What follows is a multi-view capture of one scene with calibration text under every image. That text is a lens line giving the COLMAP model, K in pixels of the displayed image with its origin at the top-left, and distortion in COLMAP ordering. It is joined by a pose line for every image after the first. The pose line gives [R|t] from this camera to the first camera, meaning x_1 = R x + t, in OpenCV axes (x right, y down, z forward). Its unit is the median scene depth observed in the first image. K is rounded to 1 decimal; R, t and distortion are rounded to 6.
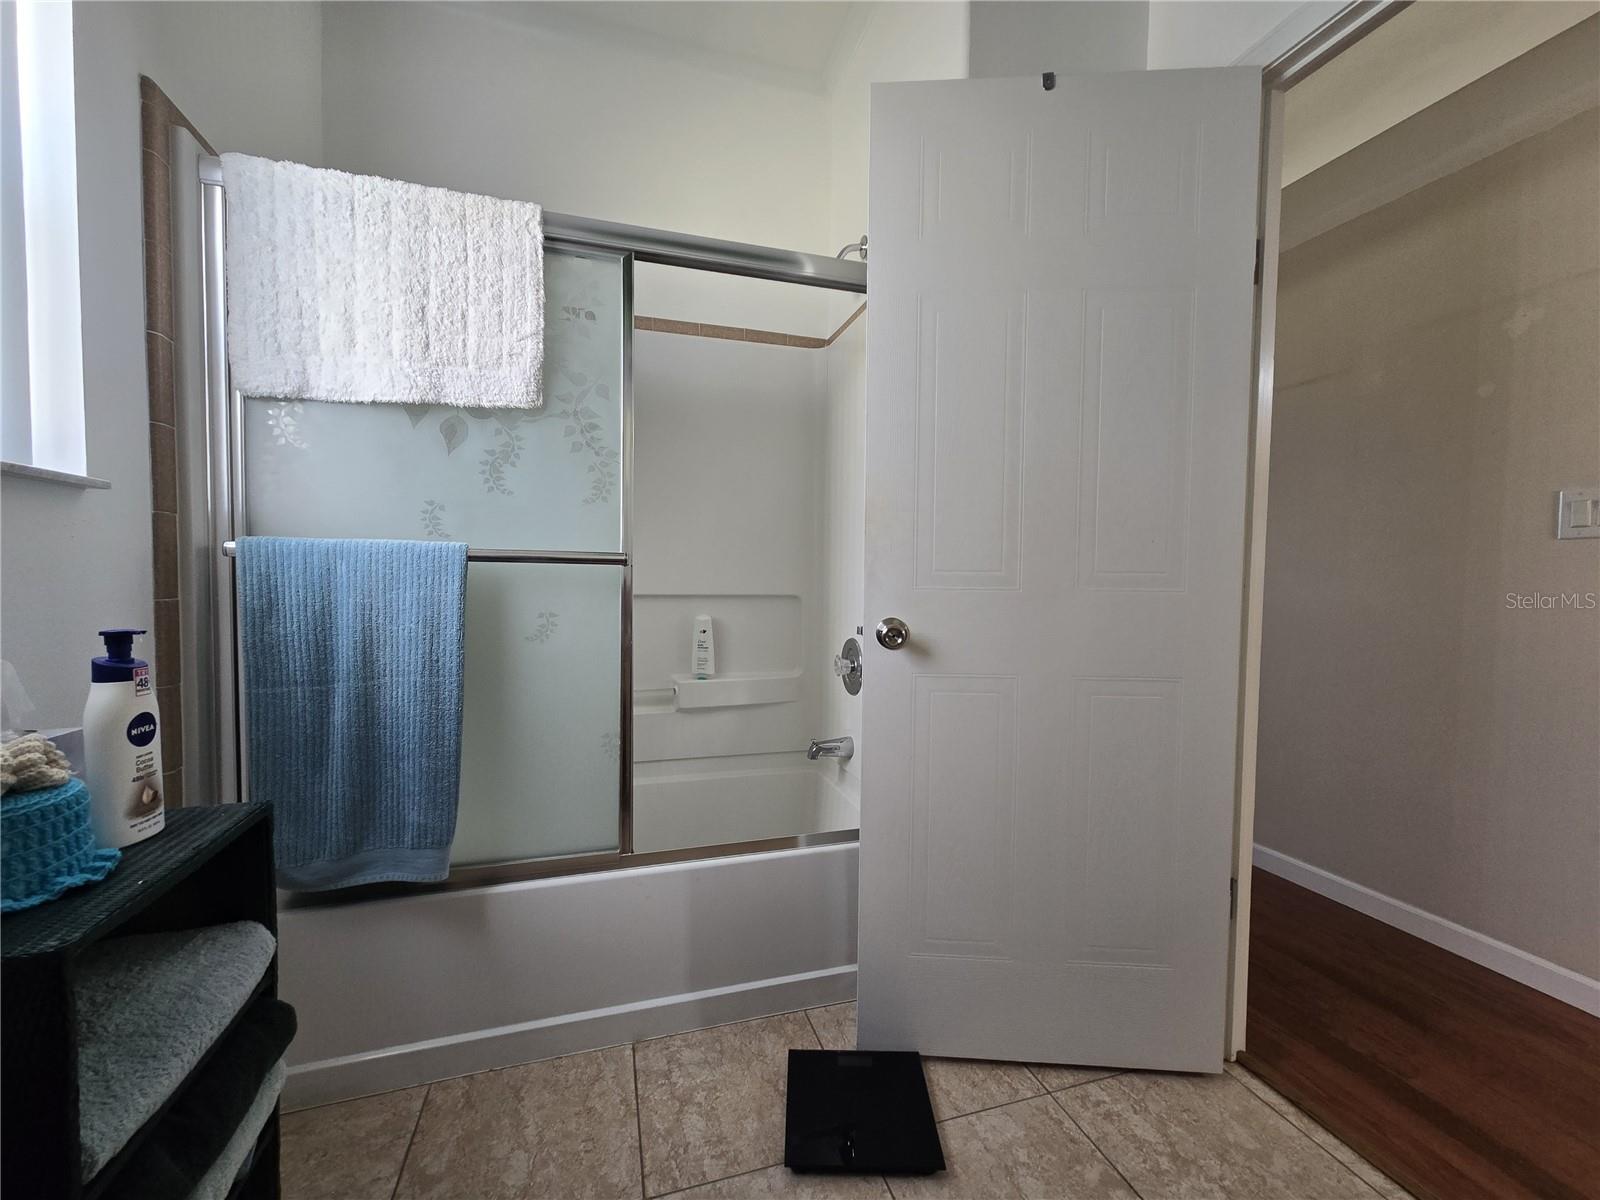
lens RADIAL K [[646.7, 0, 793.8], [0, 646.7, 601.2], [0, 0, 1]] dist [0.016184, 0.000248]
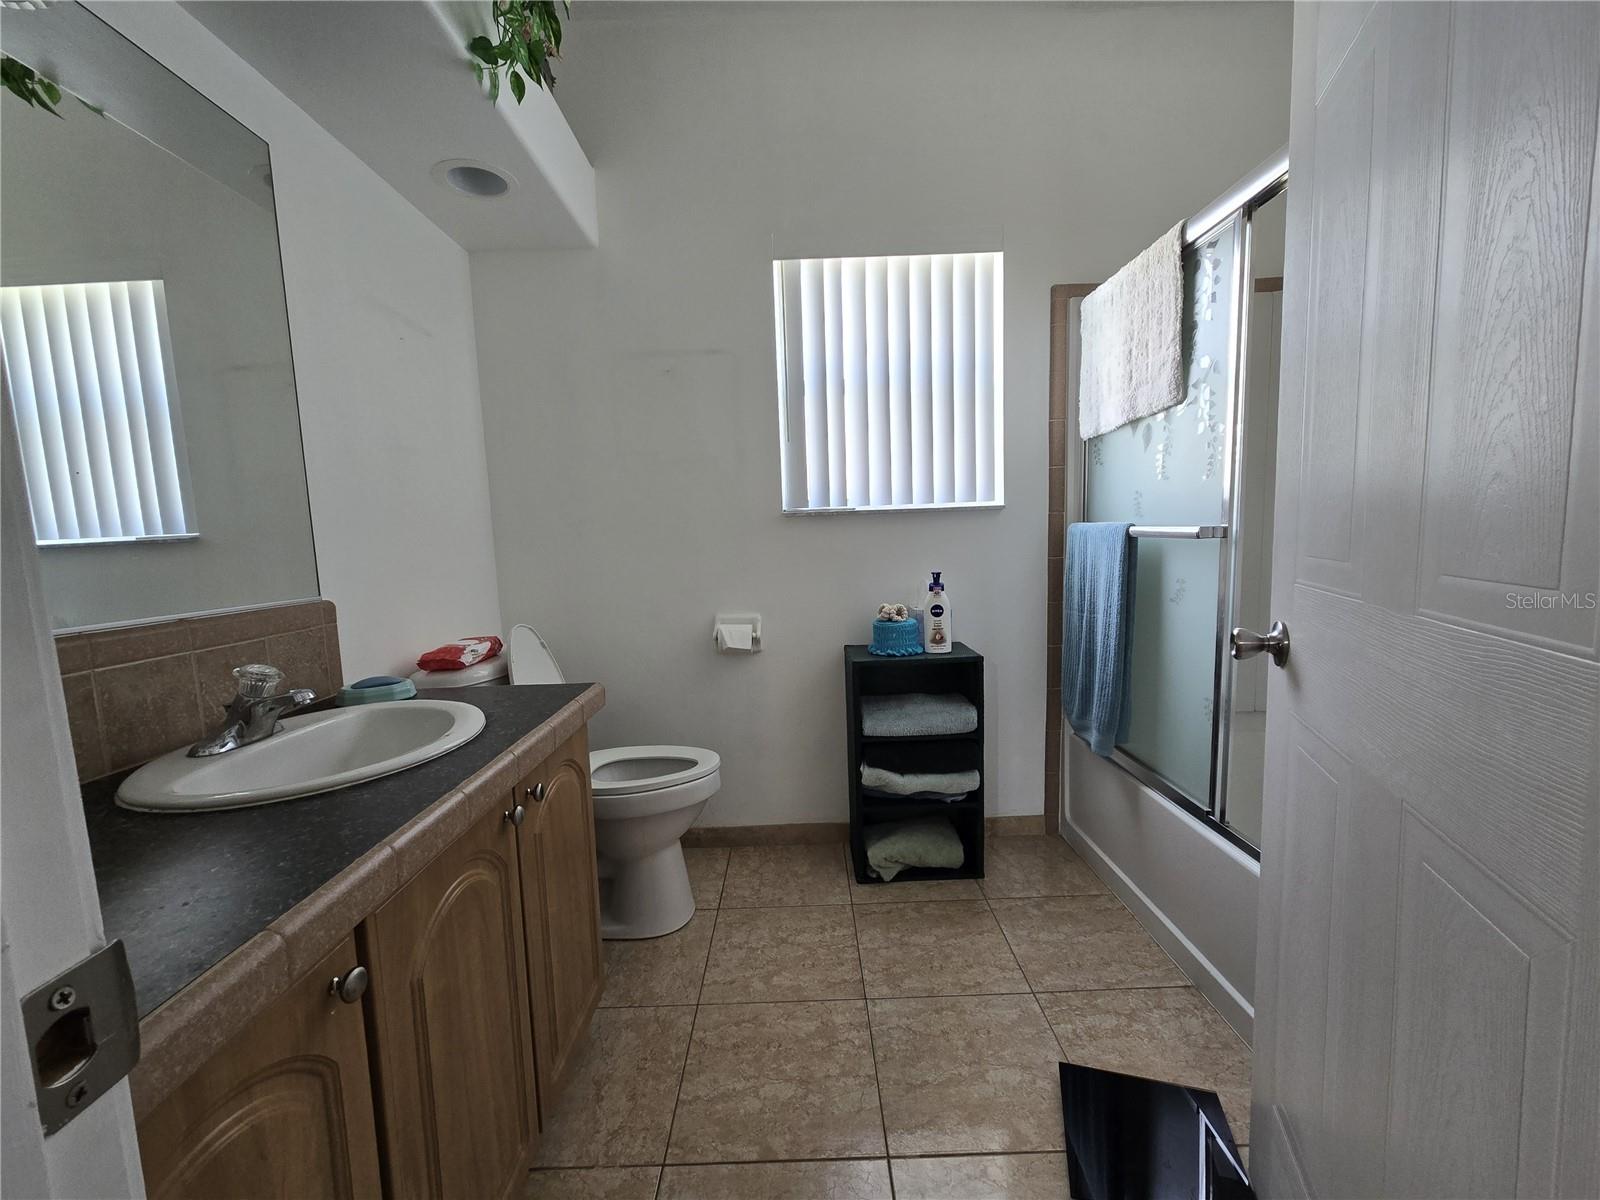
lens RADIAL K [[646.7, 0, 793.8], [0, 646.7, 601.2], [0, 0, 1]] dist [0.016184, 0.000248]
pose [[-0.281160, 0.094342, -0.955012, 0.959662], [-0.004706, 0.995009, 0.099678, -0.057534], [0.959649, 0.032520, -0.279313, 0.695146]]
